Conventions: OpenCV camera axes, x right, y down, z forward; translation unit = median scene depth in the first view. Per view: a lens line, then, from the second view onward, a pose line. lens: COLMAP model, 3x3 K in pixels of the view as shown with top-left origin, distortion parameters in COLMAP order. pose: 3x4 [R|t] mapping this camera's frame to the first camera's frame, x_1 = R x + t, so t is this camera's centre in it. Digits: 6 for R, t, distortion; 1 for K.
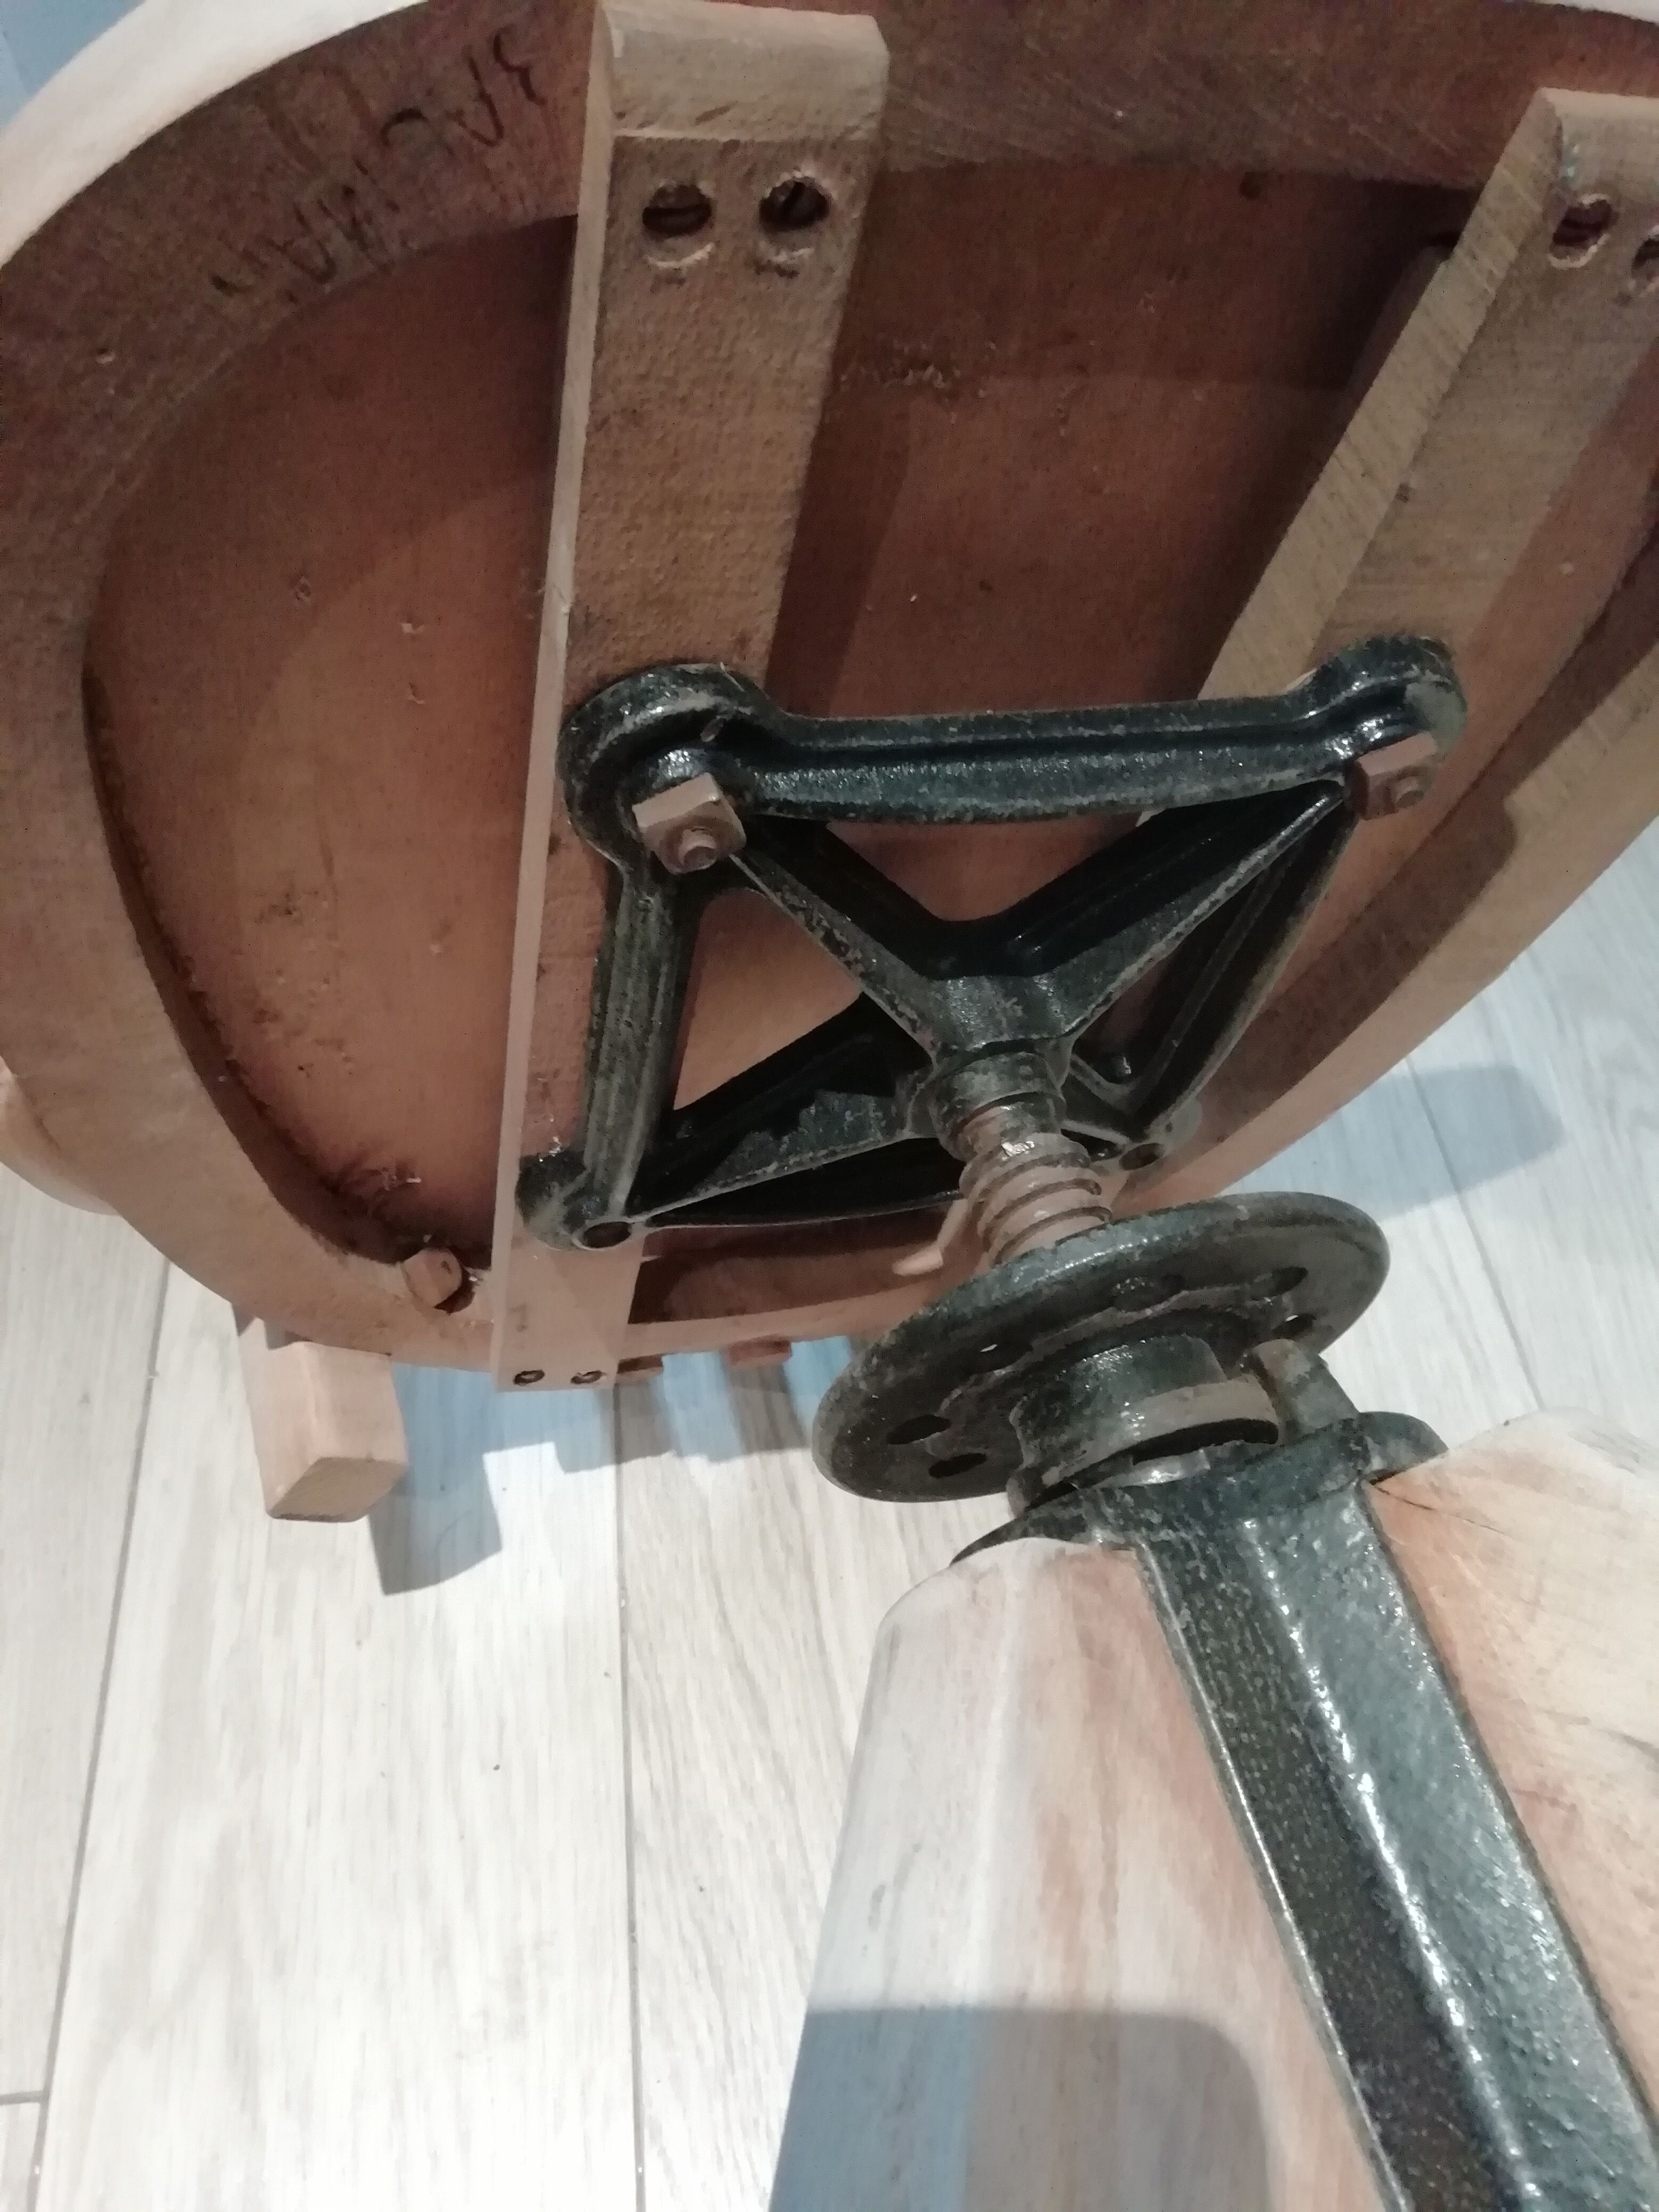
lens RADIAL K [[1667.9, 0, 828.7], [0, 1667.9, 1115.4], [0, 0, 1]] dist [-0.006864, -0.018016]
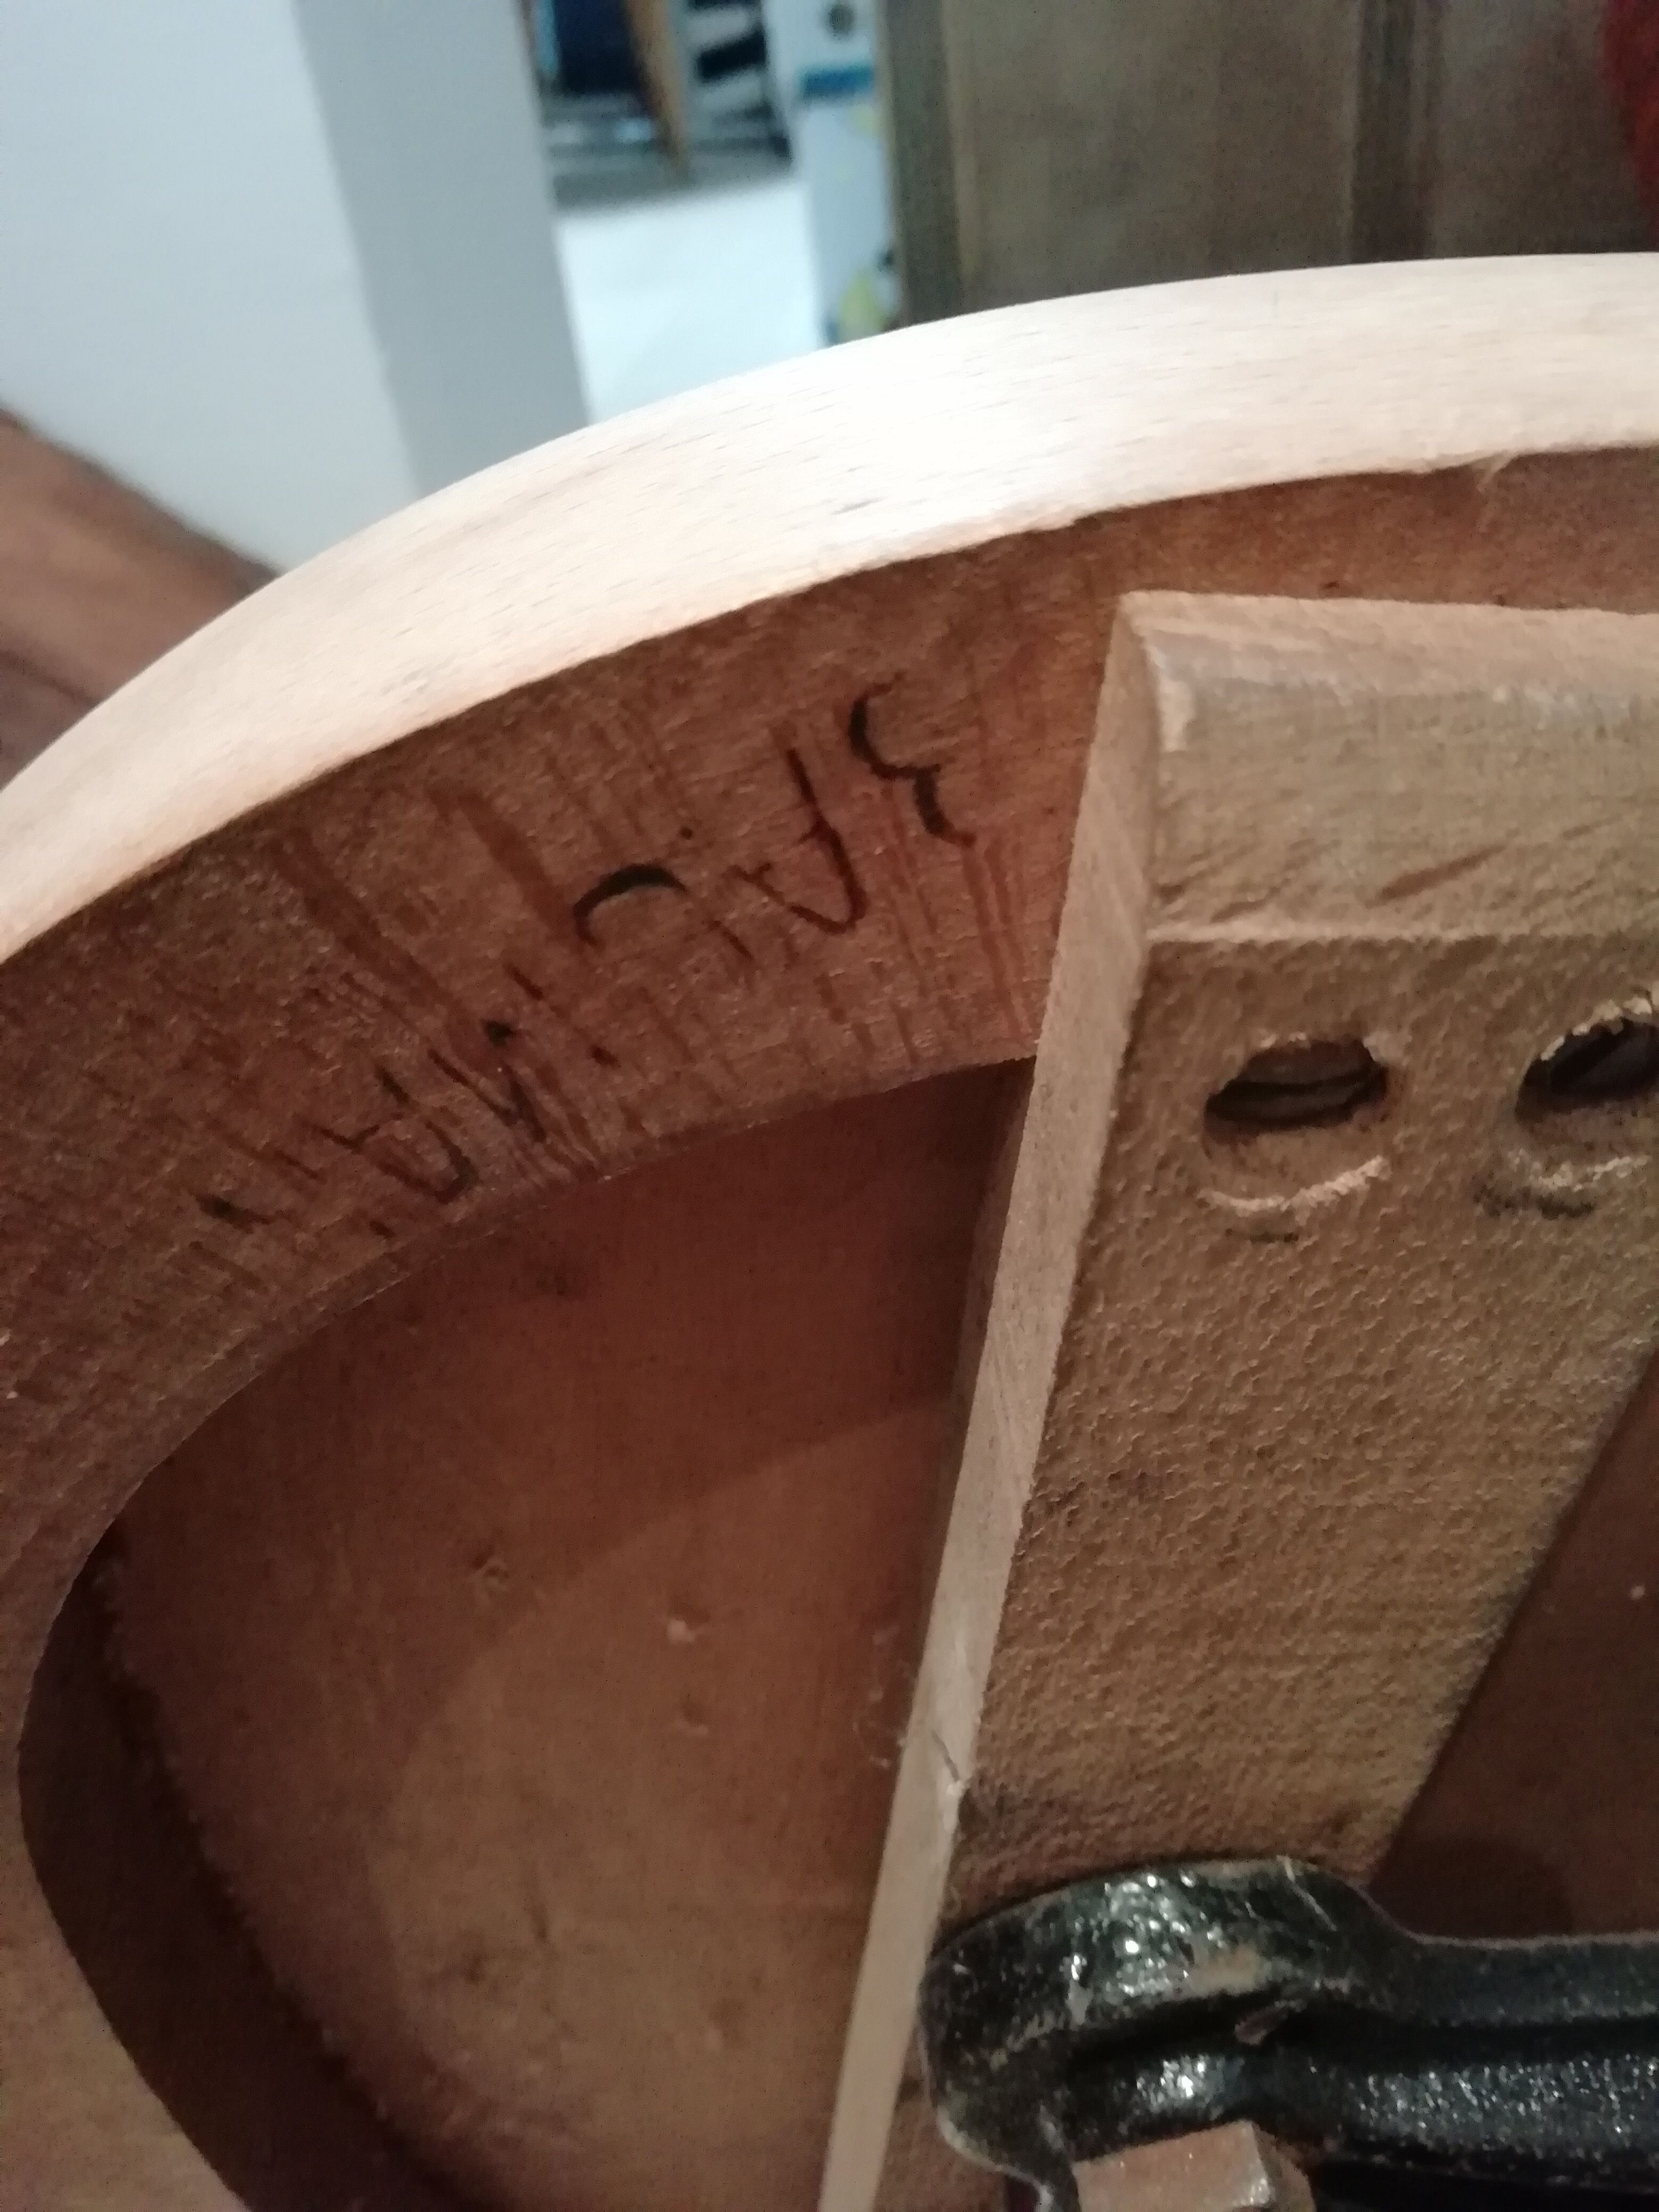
lens RADIAL K [[1667.9, 0, 828.5], [0, 1667.9, 1098.2], [0, 0, 1]] dist [-0.006864, -0.018016]
pose [[0.967183, 0.026415, -0.252703, -0.095951], [-0.100766, 0.952899, -0.286058, -0.411691], [0.233244, 0.302134, 0.924290, 0.606896]]
